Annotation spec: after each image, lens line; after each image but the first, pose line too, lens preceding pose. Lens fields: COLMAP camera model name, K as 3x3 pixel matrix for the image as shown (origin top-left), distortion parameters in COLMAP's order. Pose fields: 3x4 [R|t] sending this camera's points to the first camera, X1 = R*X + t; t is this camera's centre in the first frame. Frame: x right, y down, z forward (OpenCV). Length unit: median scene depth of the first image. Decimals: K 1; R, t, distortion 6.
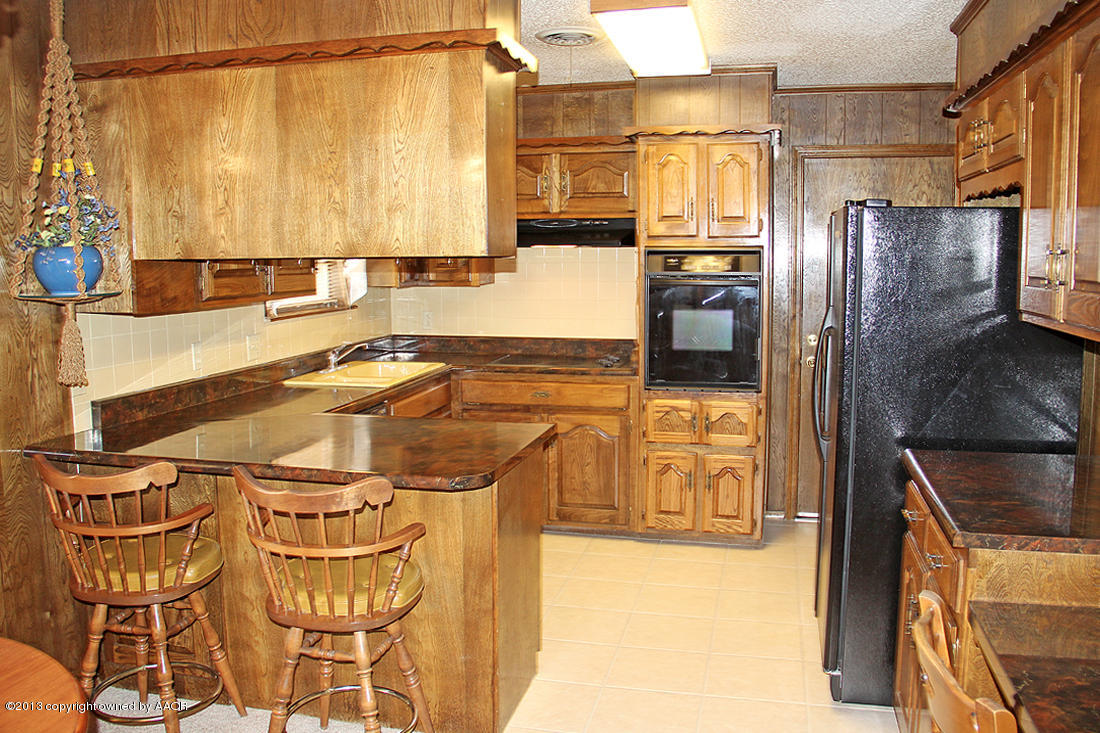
lens RADIAL K [[914.9, 0, 565.9], [0, 914.9, 364.0], [0, 0, 1]] dist [-0.175472, 0.152202]
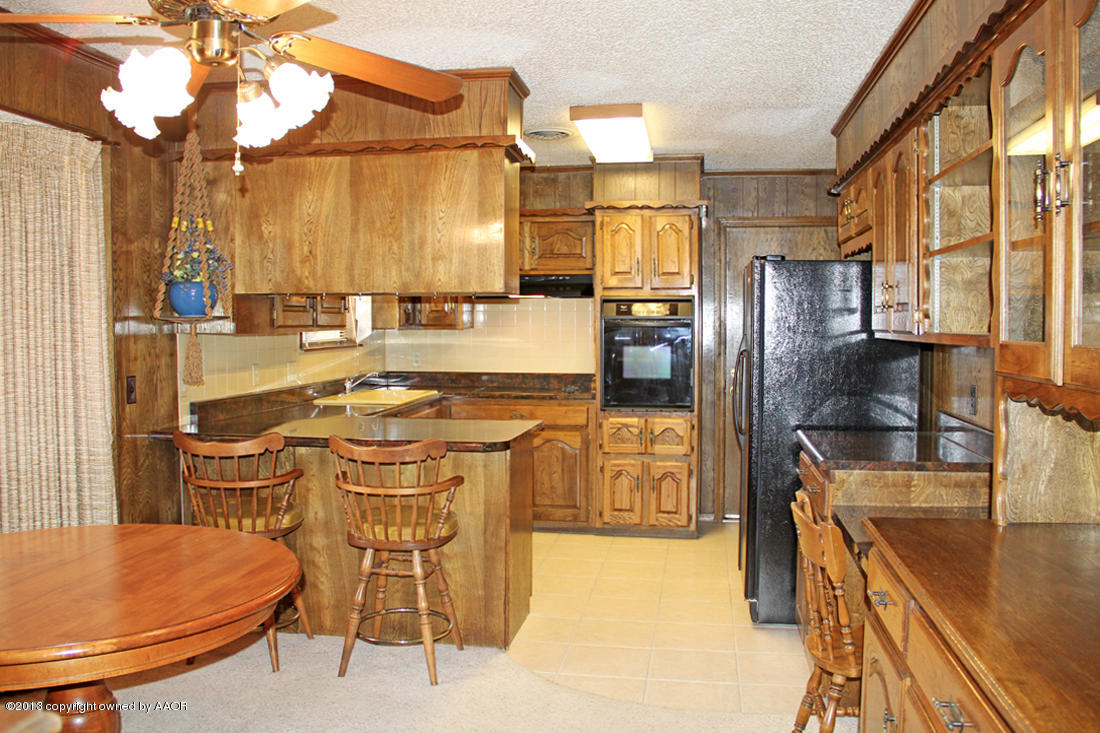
lens RADIAL K [[914.9, 0, 565.9], [0, 914.9, 364.0], [0, 0, 1]] dist [-0.175472, 0.152202]
pose [[0.997131, 0.001653, 0.075684, -0.057906], [0.004054, 0.997162, -0.075181, 0.060245], [-0.075593, 0.075272, 0.994294, -0.248424]]
